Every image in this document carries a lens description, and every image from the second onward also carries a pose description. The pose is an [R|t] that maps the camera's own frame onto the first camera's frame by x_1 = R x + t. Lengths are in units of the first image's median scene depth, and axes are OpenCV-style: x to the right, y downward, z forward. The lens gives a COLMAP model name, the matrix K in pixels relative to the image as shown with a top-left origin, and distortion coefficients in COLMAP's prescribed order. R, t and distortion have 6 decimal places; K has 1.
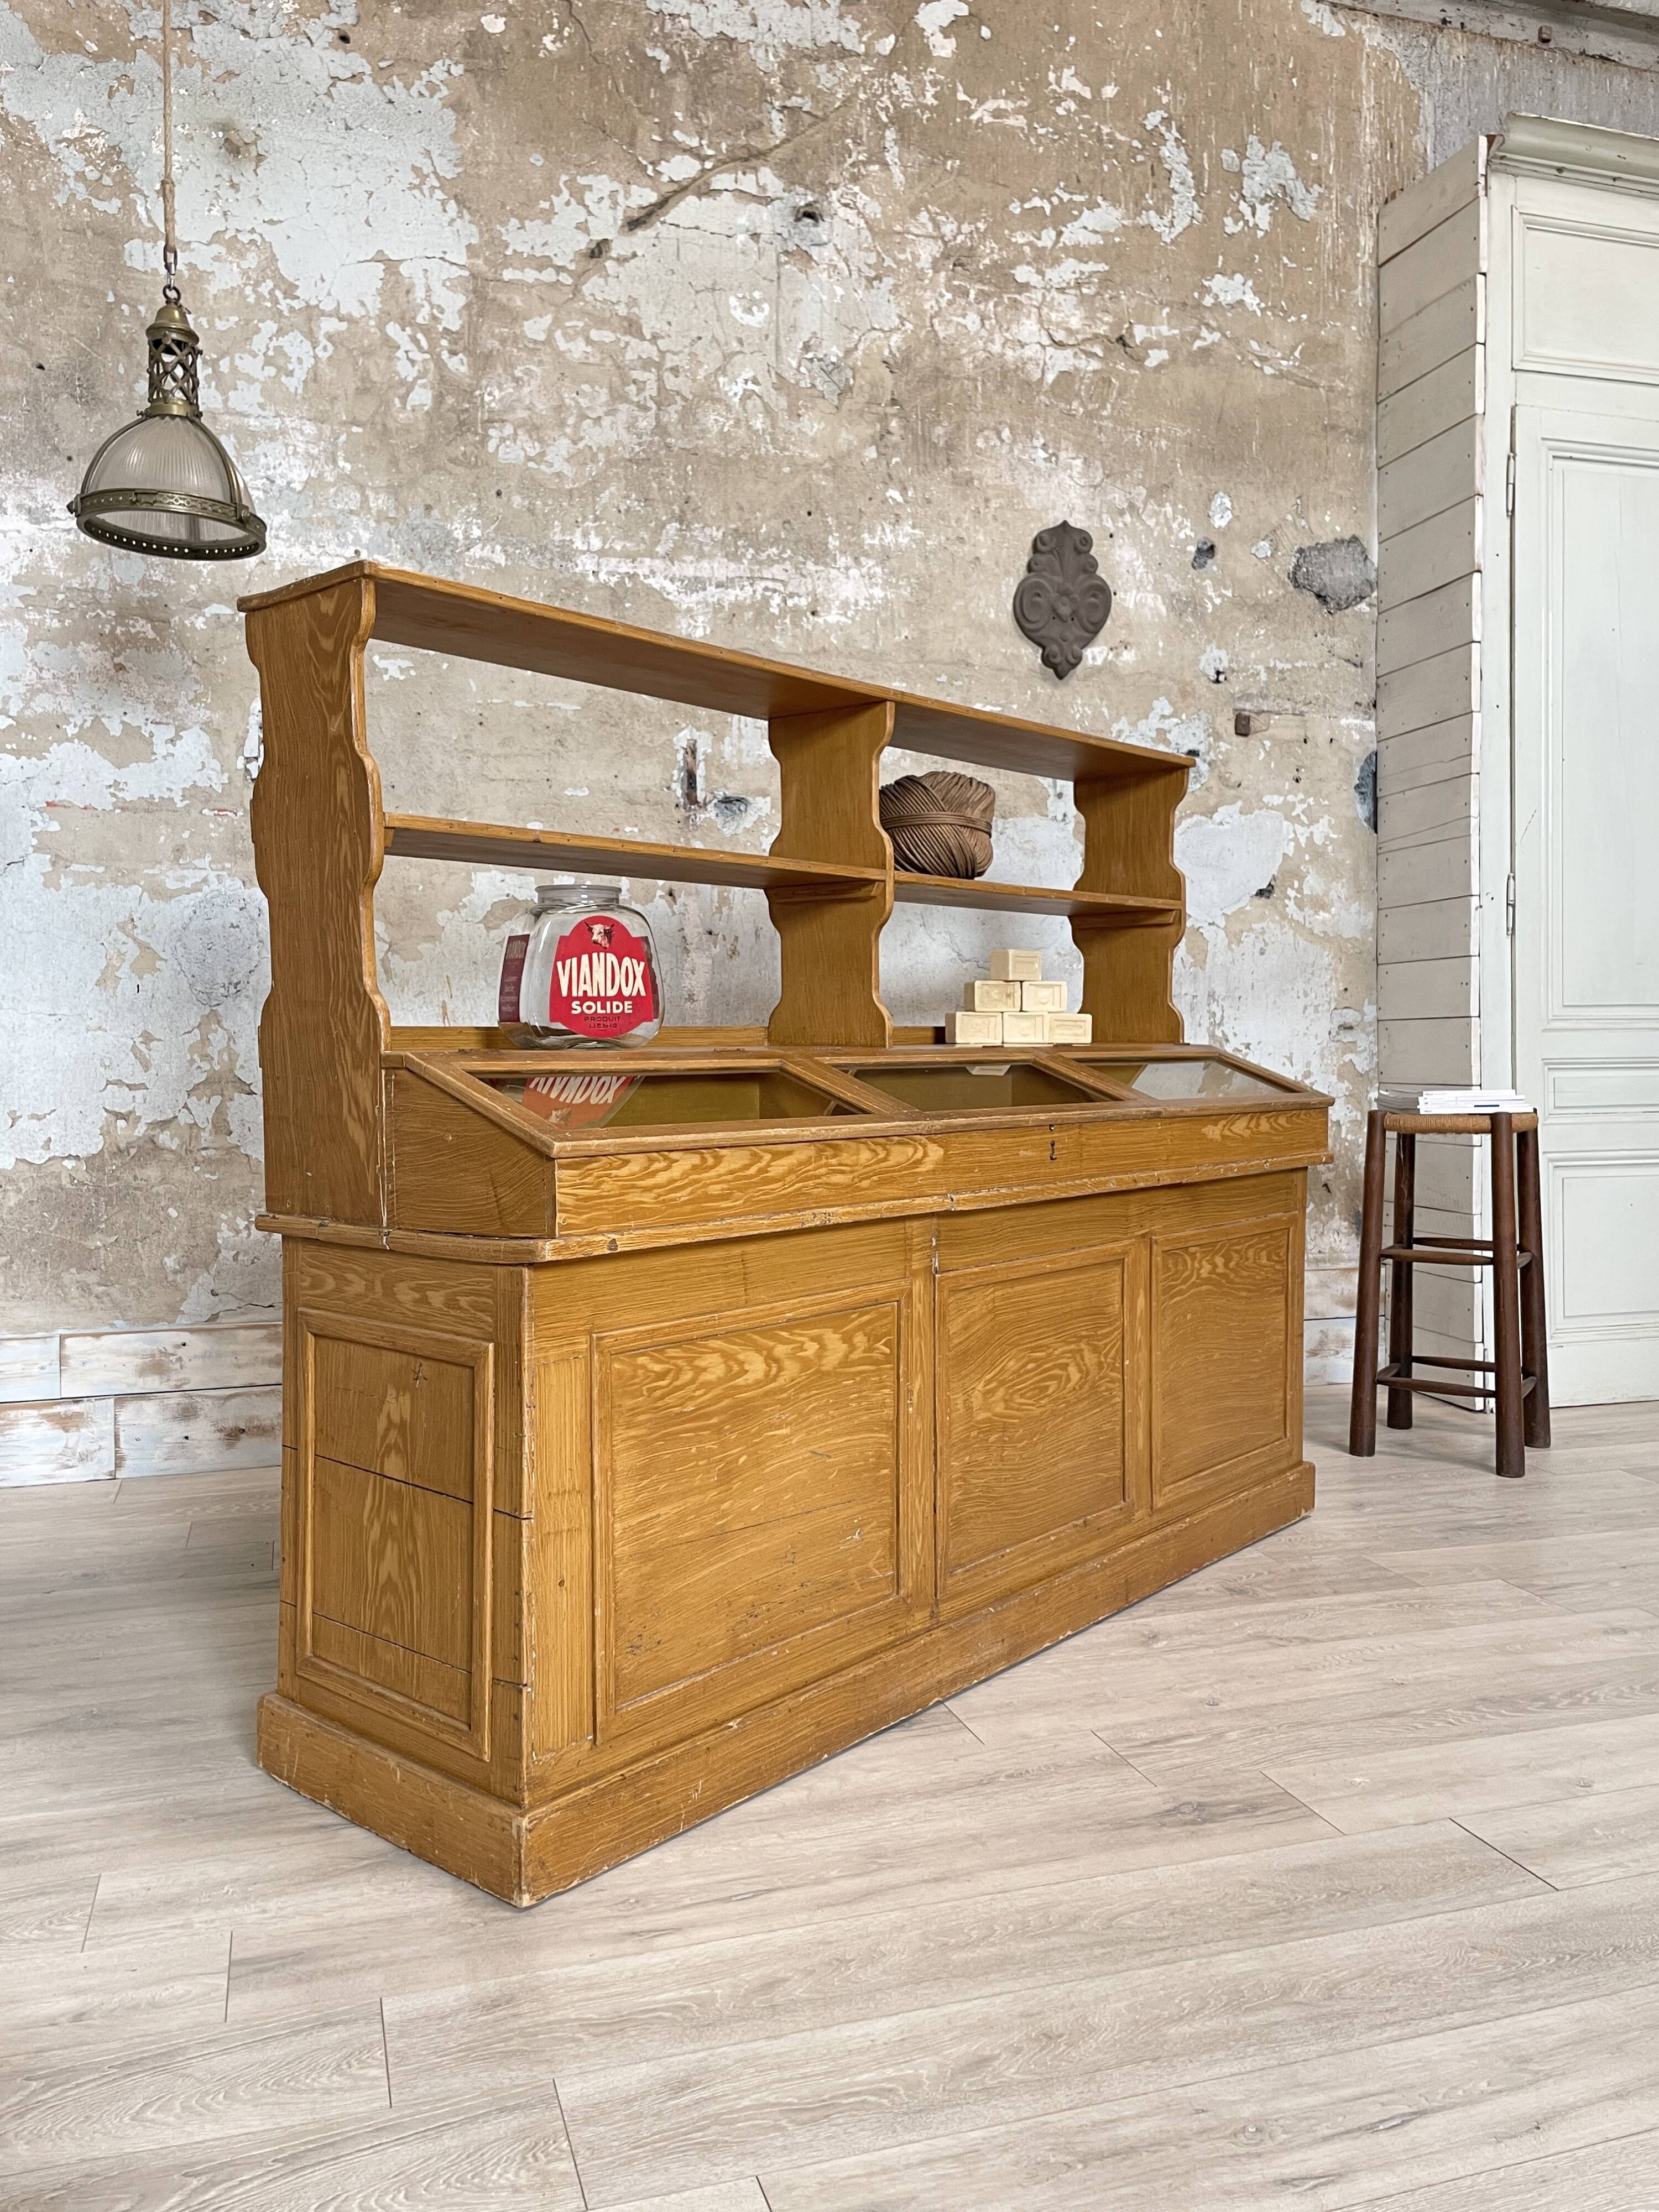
lens RADIAL K [[1675.5, 0, 833.2], [0, 1675.5, 1094.2], [0, 0, 1]] dist [0.085053, -0.106975]
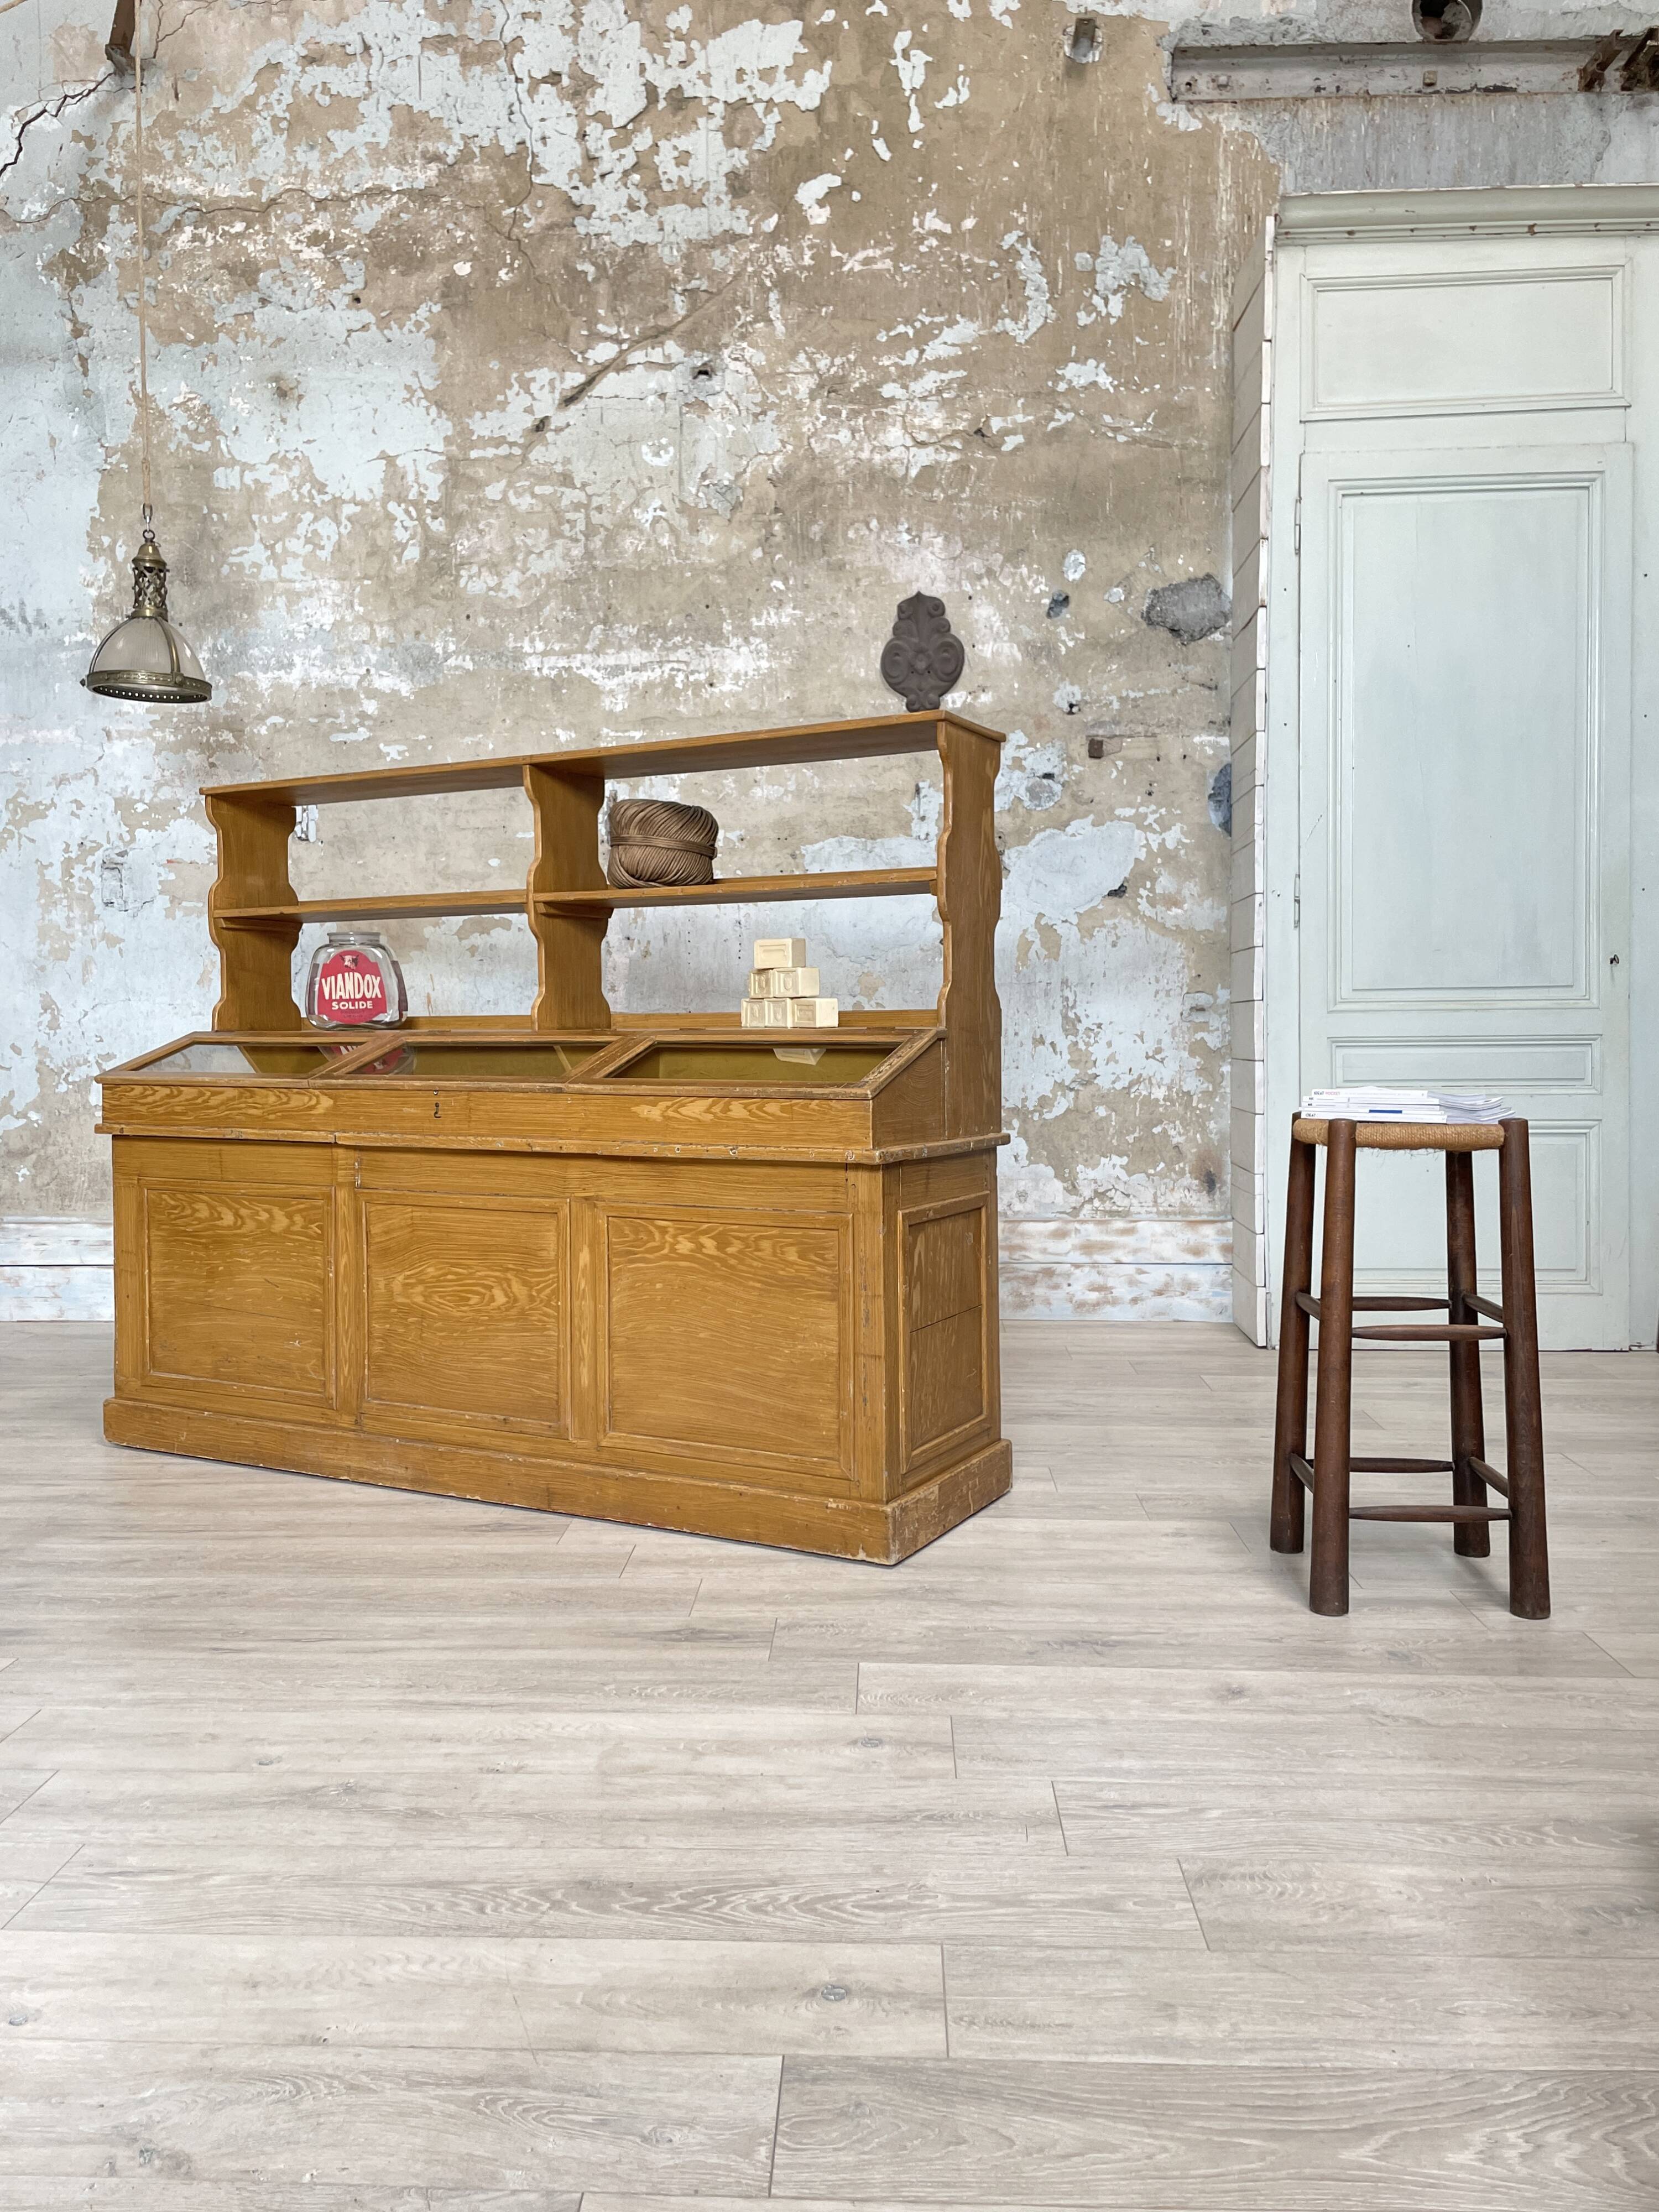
lens RADIAL K [[1675.5, 0, 825.4], [0, 1675.5, 1092.1], [0, 0, 1]] dist [0.085053, -0.106975]
pose [[0.940717, 0.014014, -0.338902, 0.505352], [-0.009170, 0.999832, 0.015889, 0.000537], [0.339068, -0.011839, 0.940687, -0.168151]]
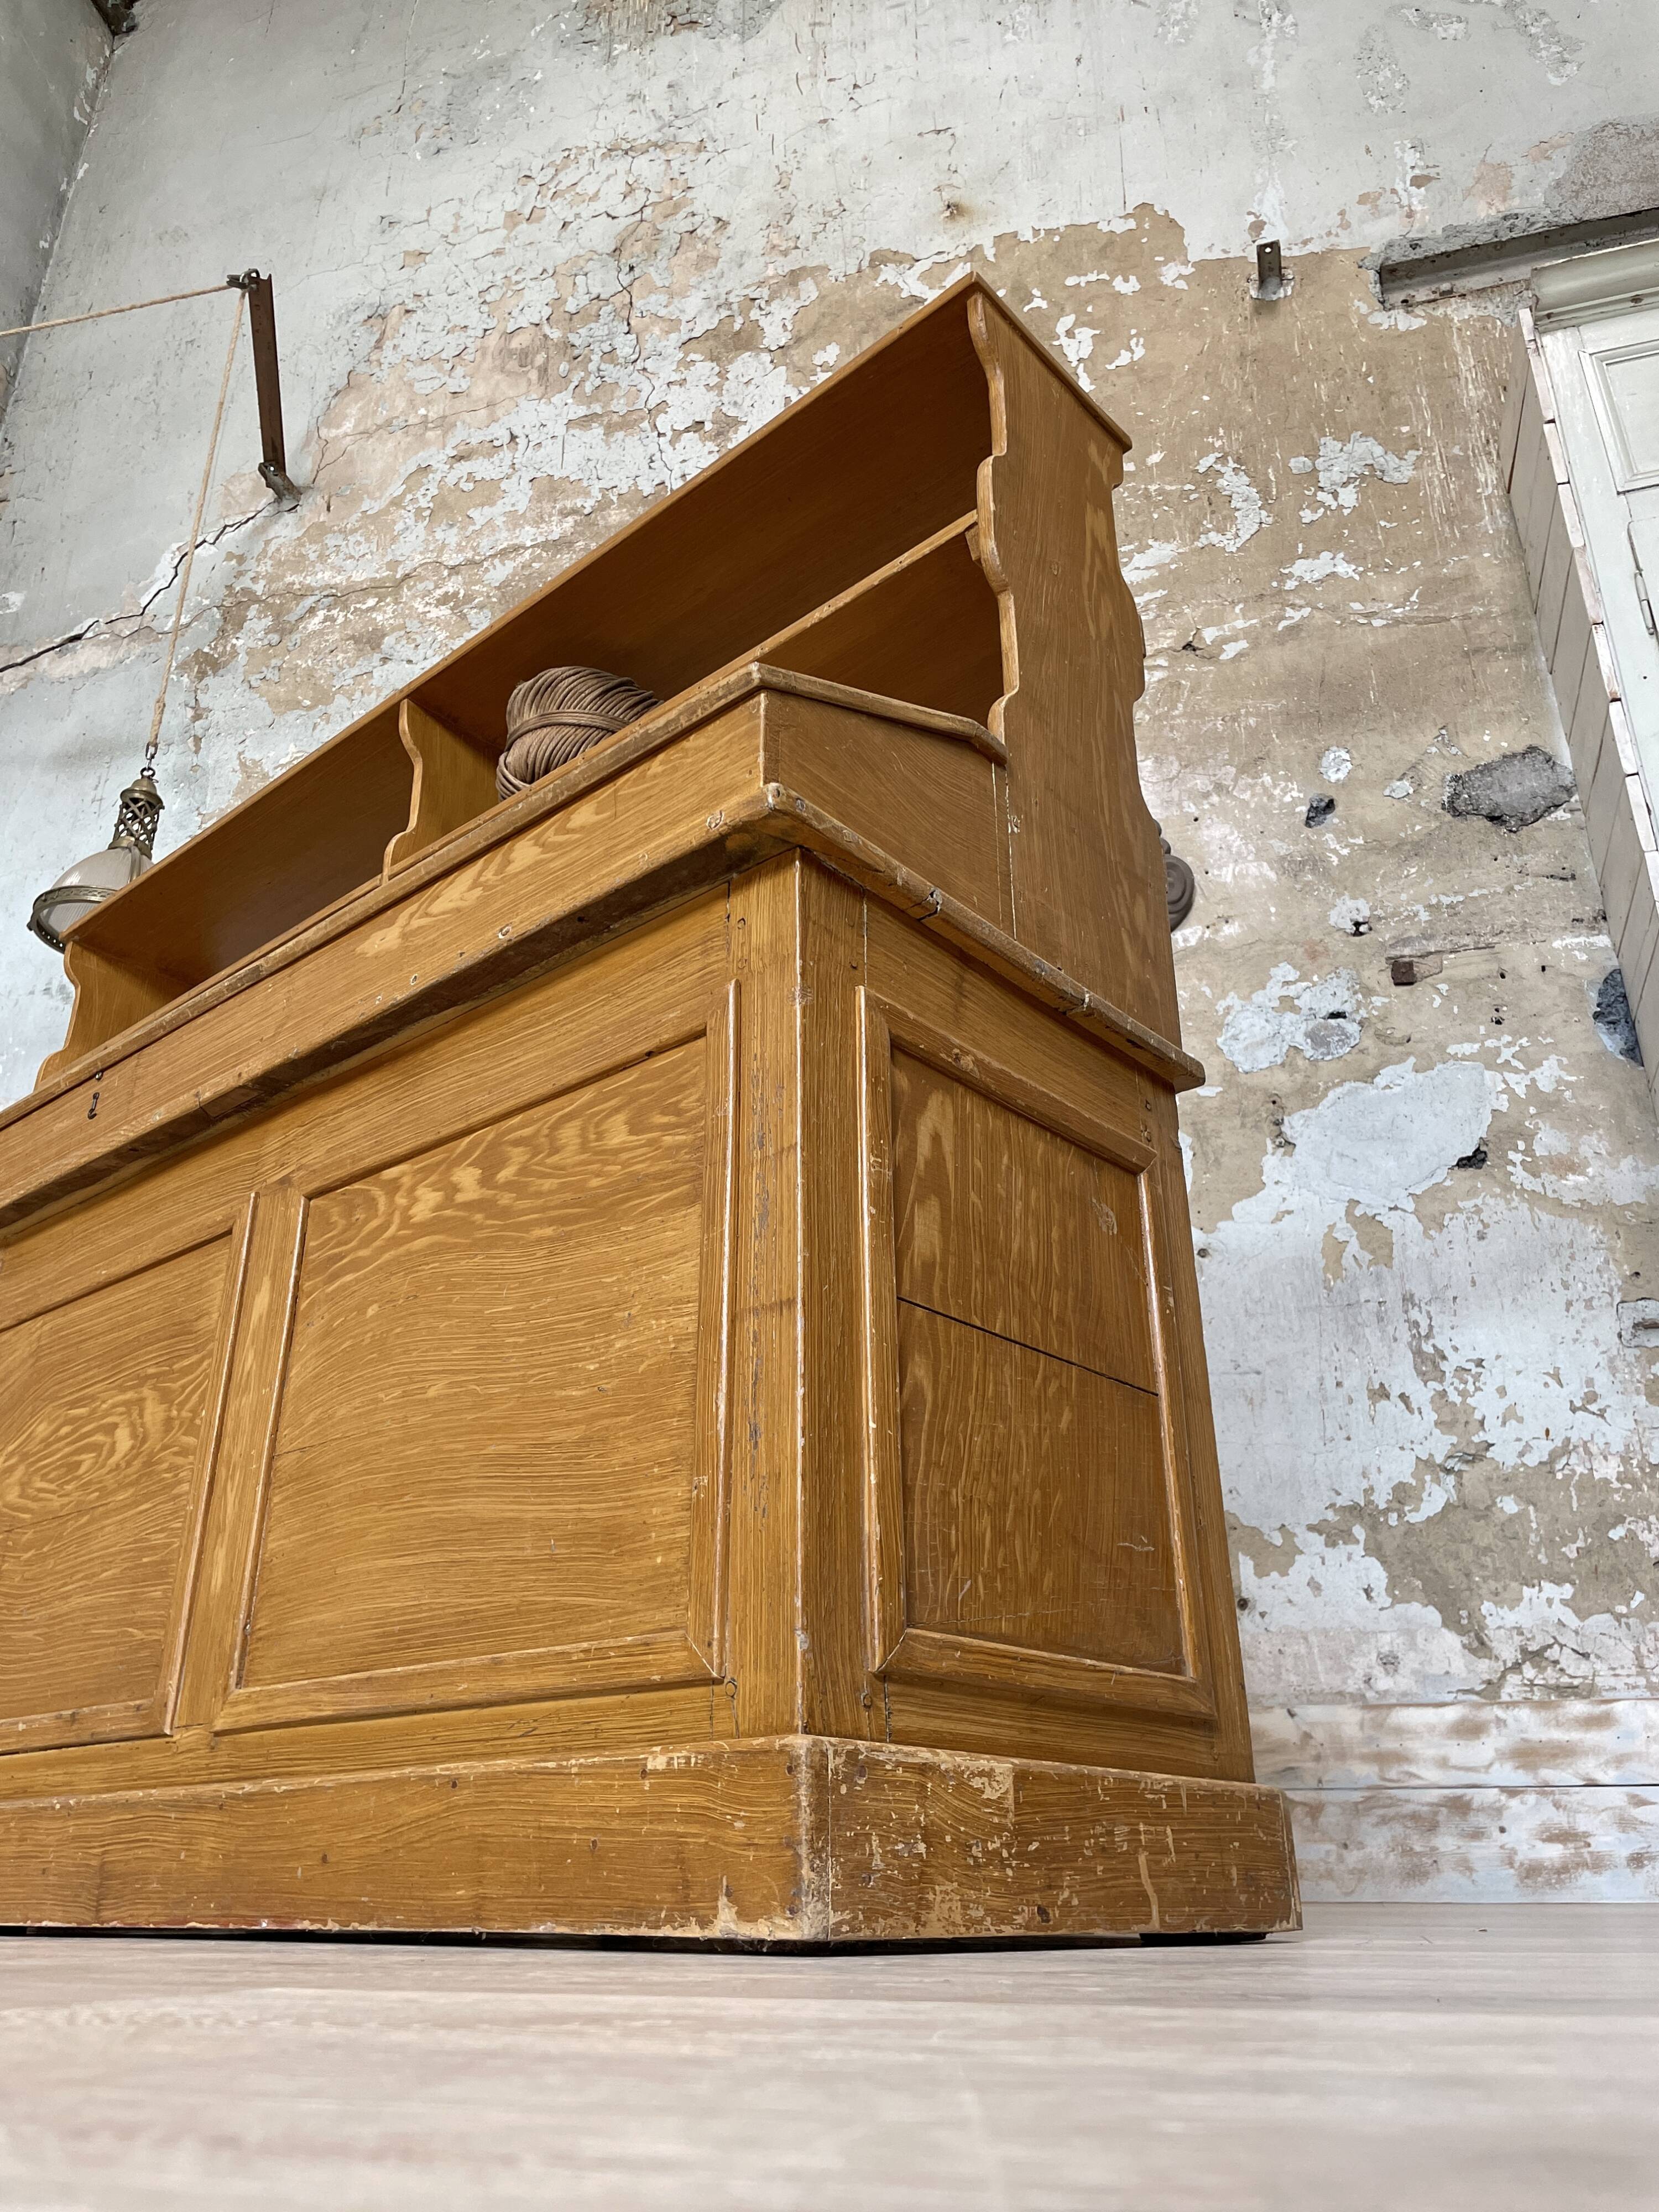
lens RADIAL K [[1675.5, 0, 828.2], [0, 1675.5, 1088.2], [0, 0, 1]] dist [0.085053, -0.106975]
pose [[0.842370, -0.227003, -0.488756, 0.427328], [-0.017451, 0.894986, -0.445754, 0.208376], [0.538617, 0.384019, 0.749947, 0.300301]]
